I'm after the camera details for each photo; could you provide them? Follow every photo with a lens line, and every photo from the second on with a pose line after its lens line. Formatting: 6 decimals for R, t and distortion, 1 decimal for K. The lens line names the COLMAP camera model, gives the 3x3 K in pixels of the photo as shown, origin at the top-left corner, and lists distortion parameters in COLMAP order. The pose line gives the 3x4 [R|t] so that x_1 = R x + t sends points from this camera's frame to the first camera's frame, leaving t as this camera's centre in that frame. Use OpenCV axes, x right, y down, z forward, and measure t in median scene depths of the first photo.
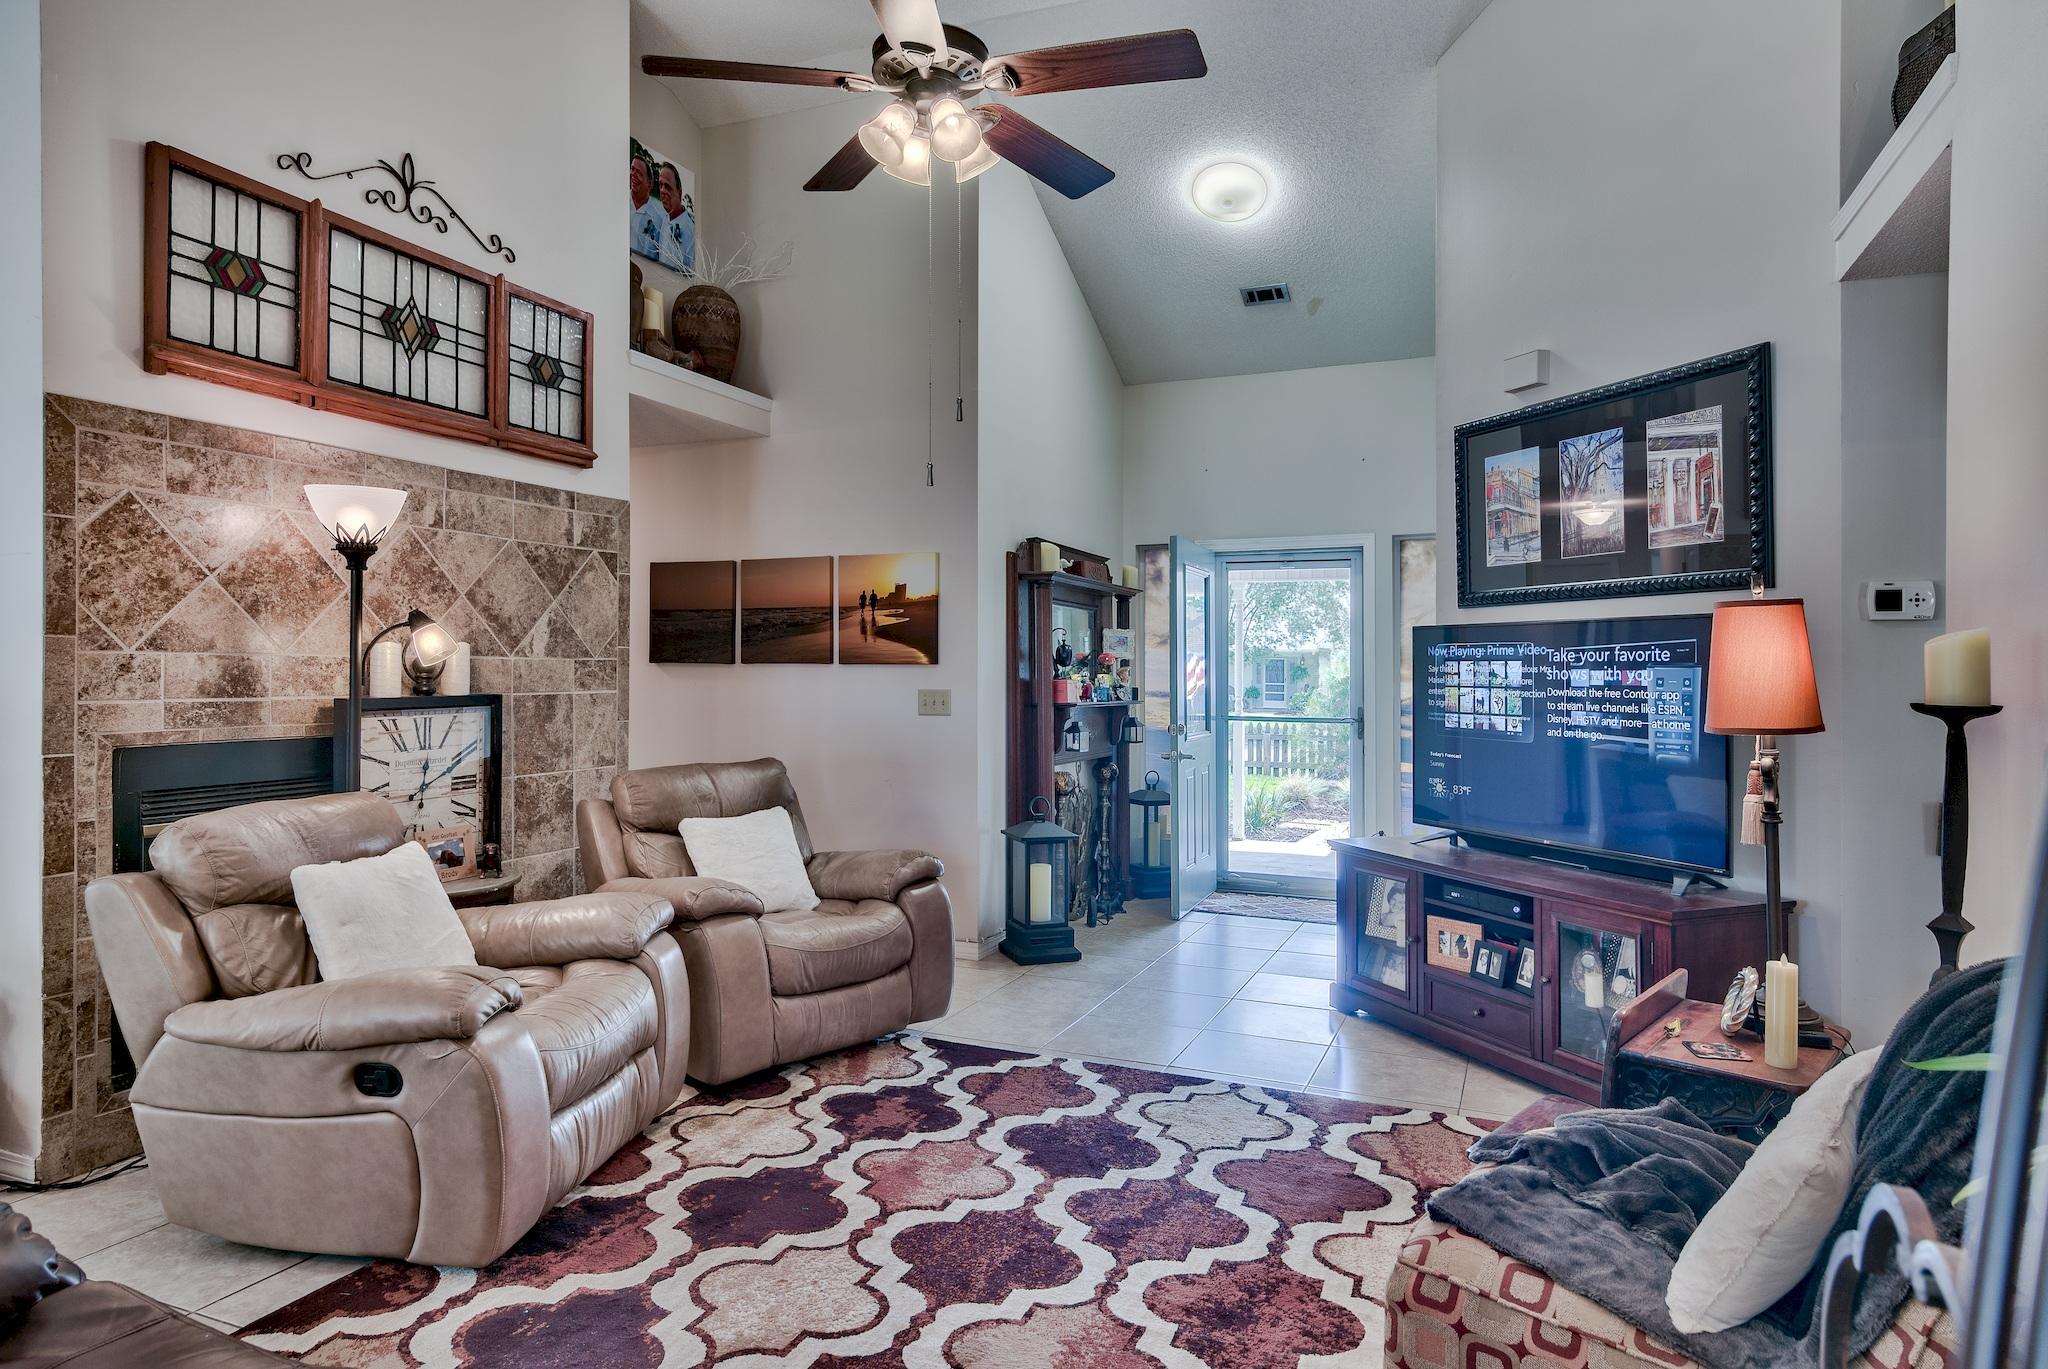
lens RADIAL K [[1200.4, 0, 1028.9], [0, 1200.4, 656.6], [0, 0, 1]] dist [0.009135, 0.002144]
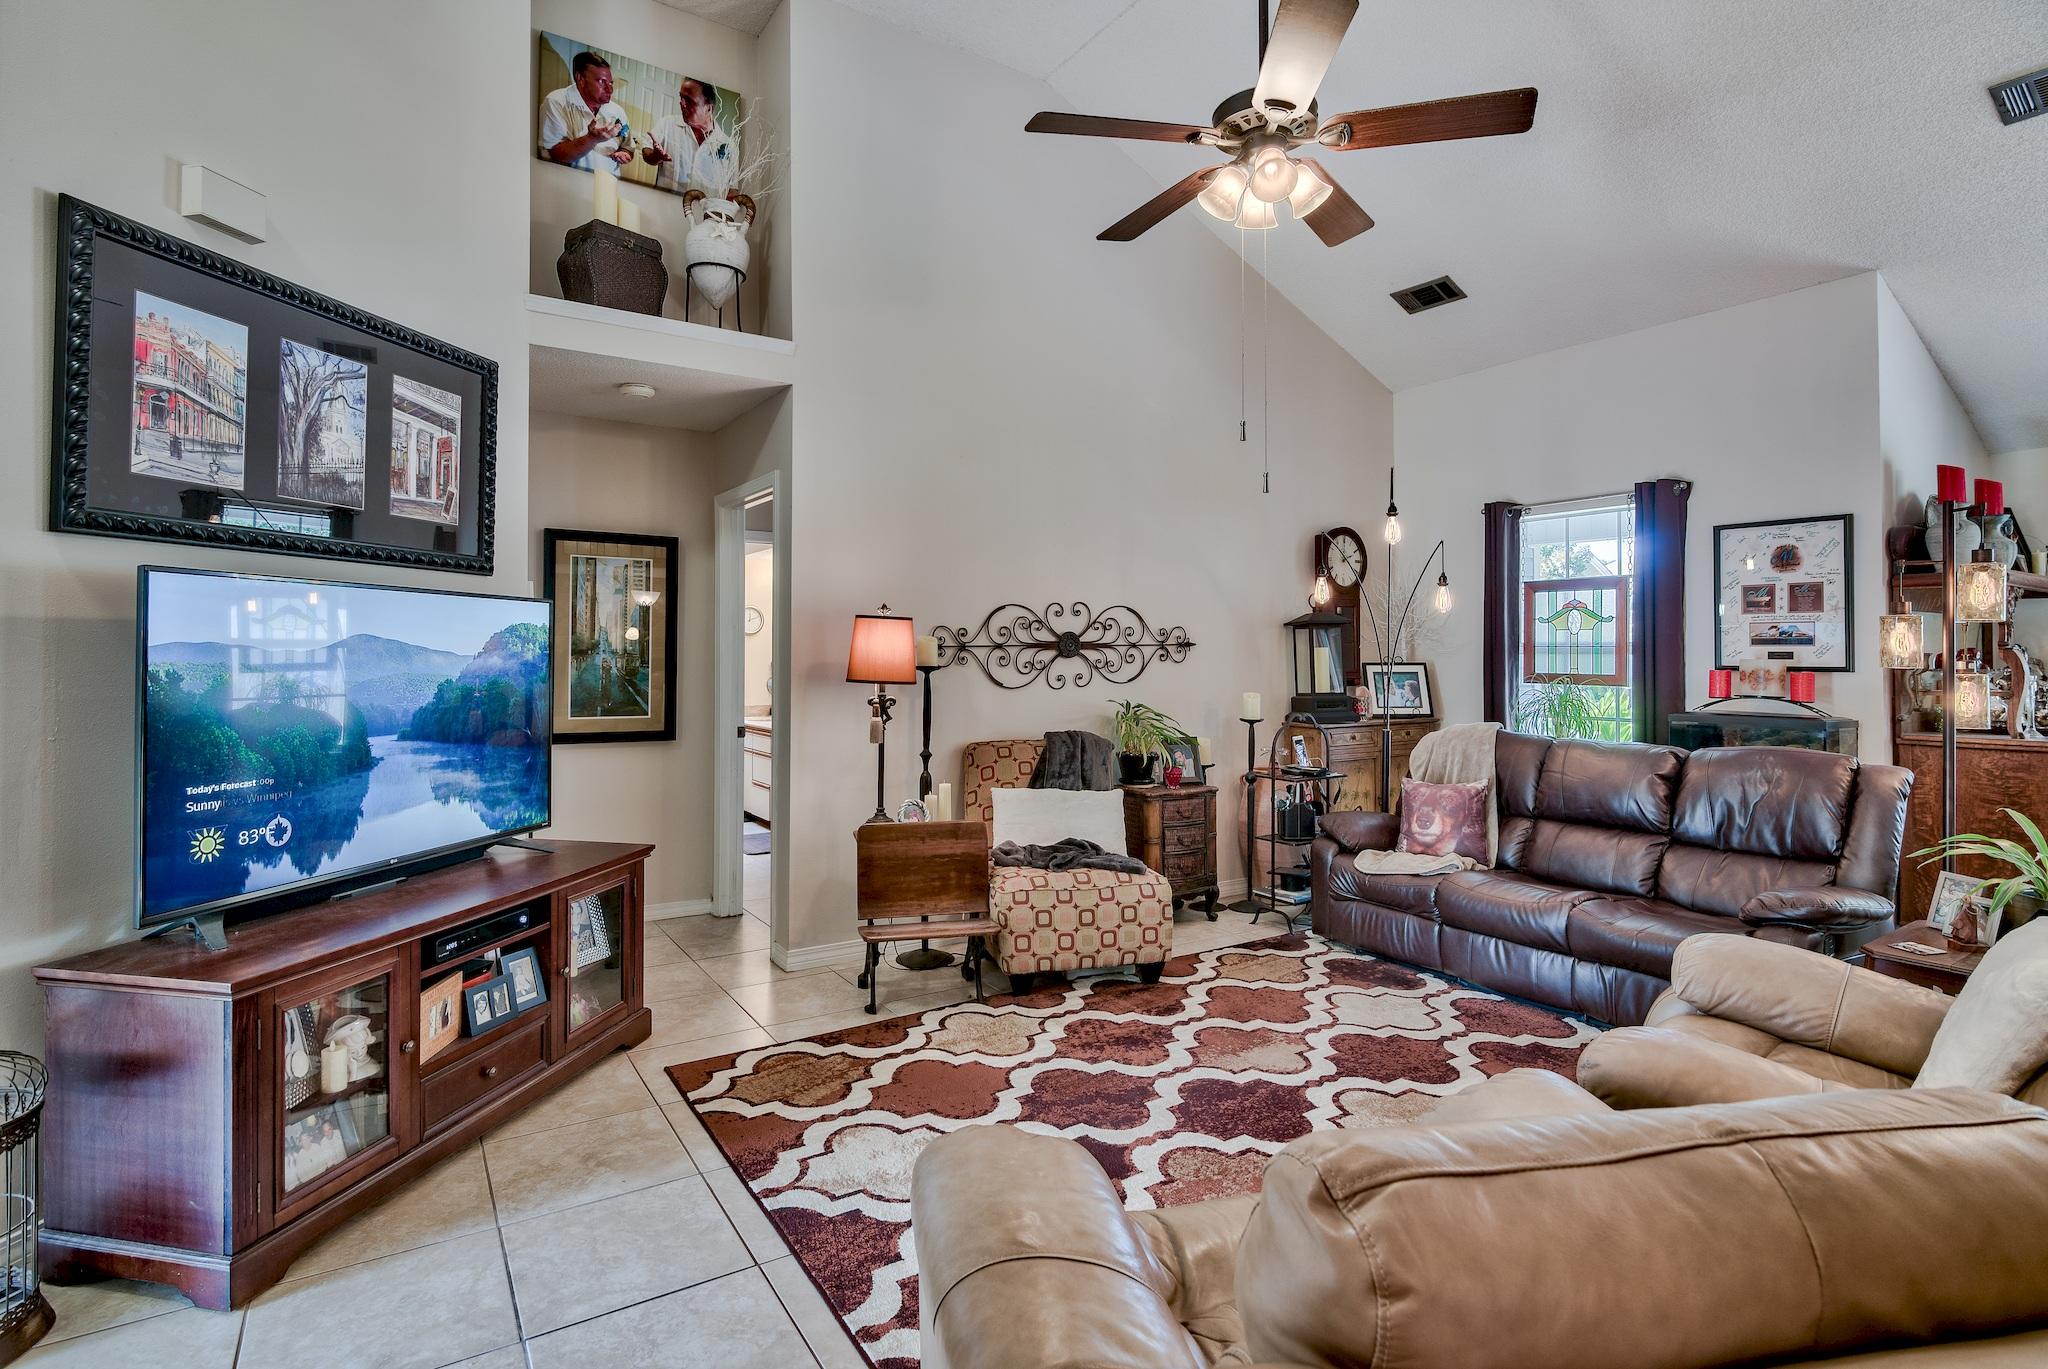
lens RADIAL K [[1010.5, 0, 1002.5], [0, 1010.5, 634.1], [0, 0, 1]] dist [-0.002587, -0.001918]
pose [[-0.812474, 0.003242, 0.582989, -0.349812], [-0.015720, 0.999499, -0.027465, 0.016645], [-0.582786, -0.031479, -0.812016, 1.554778]]
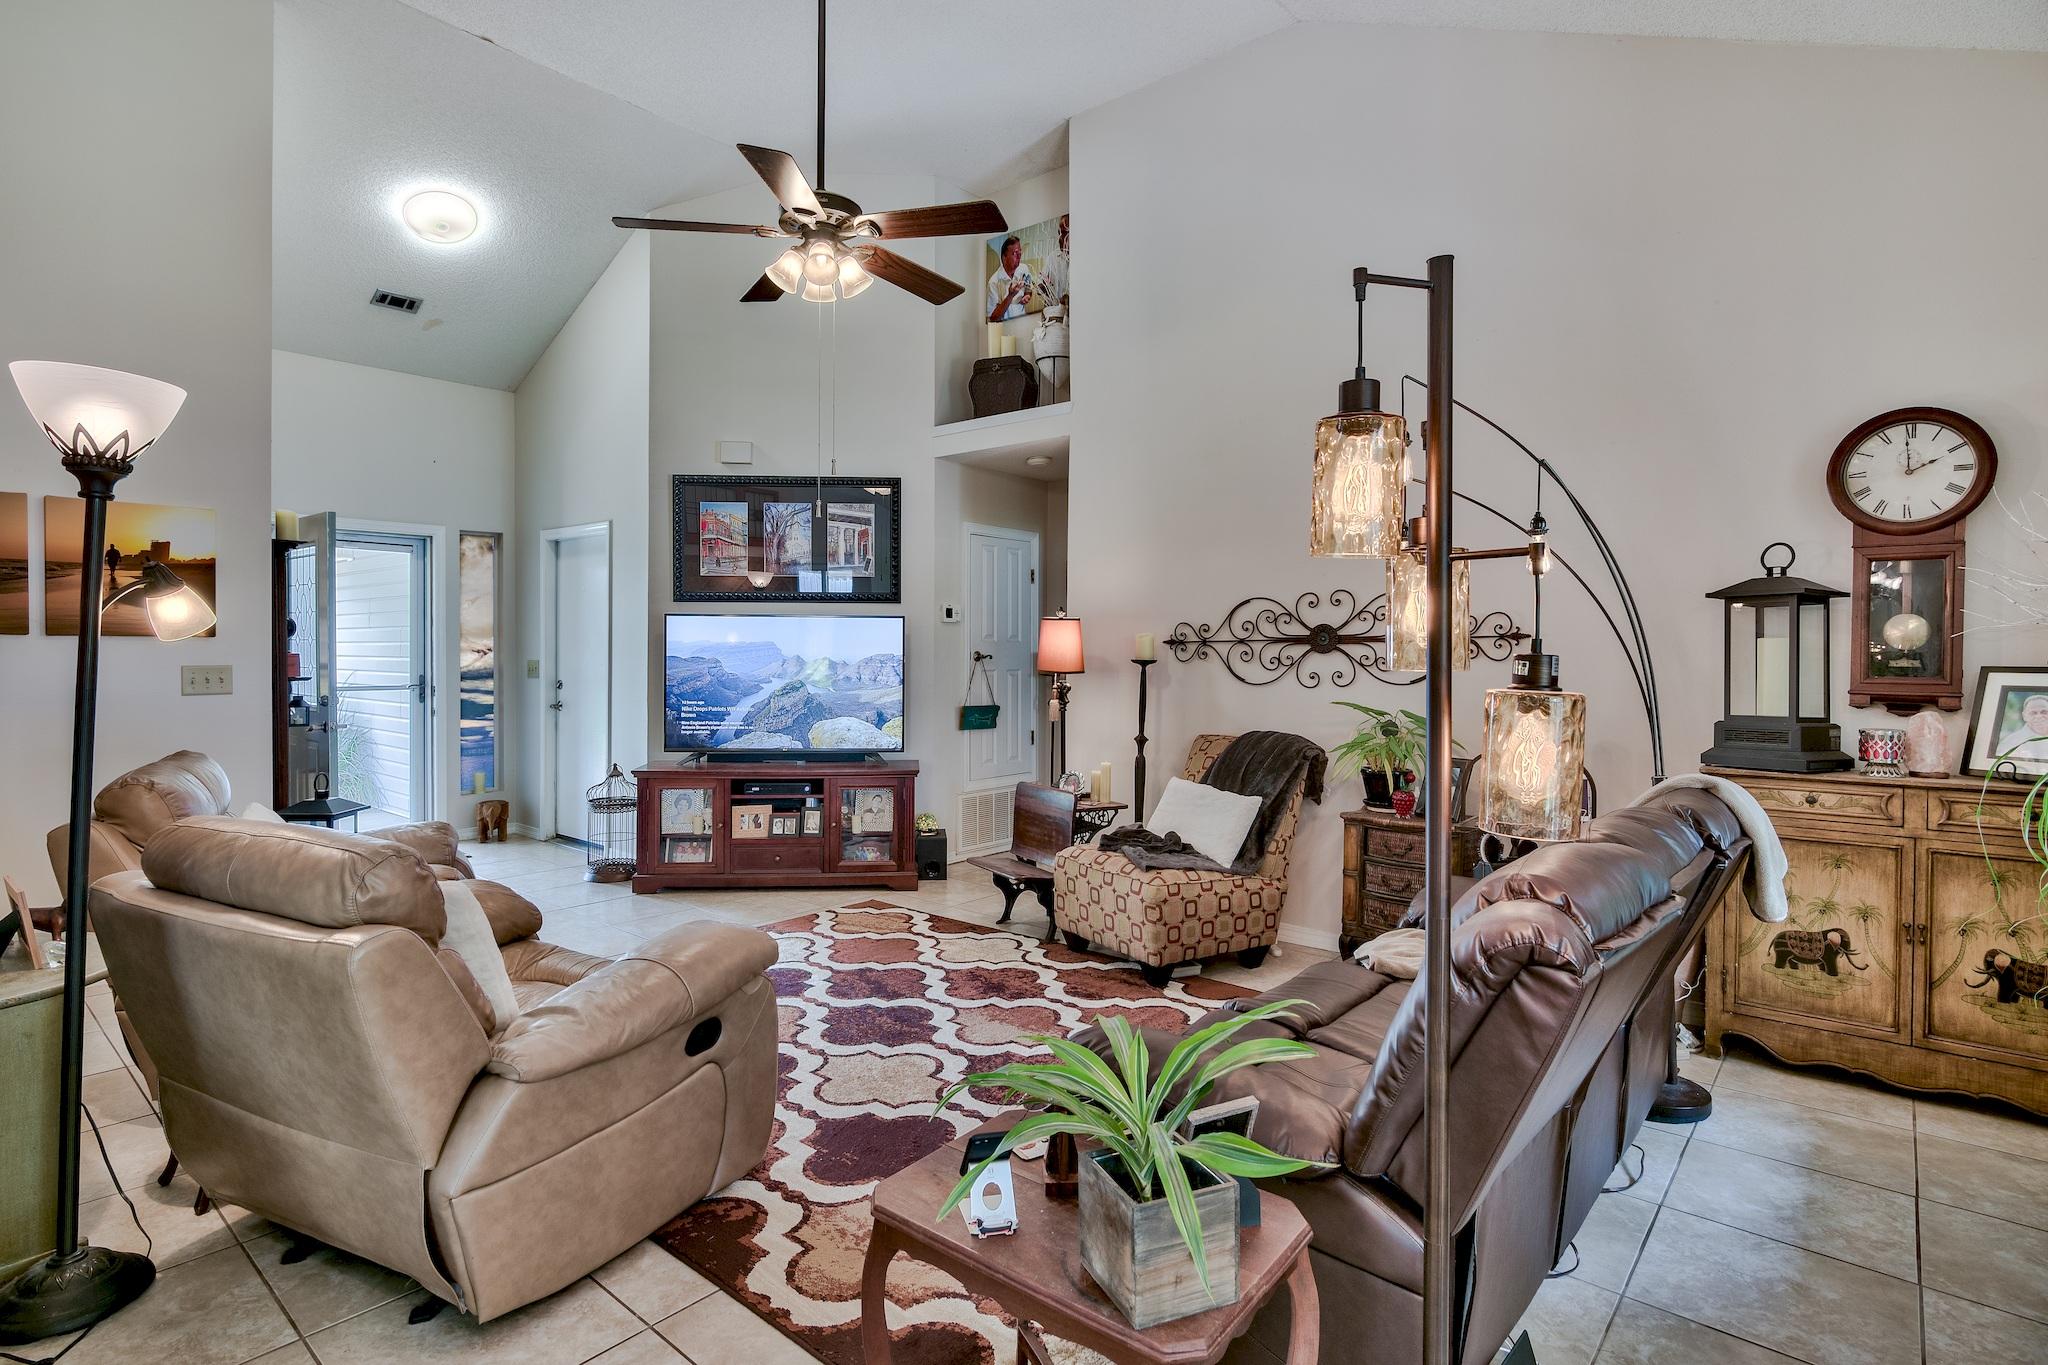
lens RADIAL K [[1010.5, 0, 981.3], [0, 1010.5, 646.4], [0, 0, 1]] dist [-0.002587, -0.001918]
pose [[0.330929, -0.001125, 0.943655, -0.926617], [-0.016099, 0.999847, 0.006838, -0.000760], [-0.943518, -0.017455, 0.330860, 0.345200]]
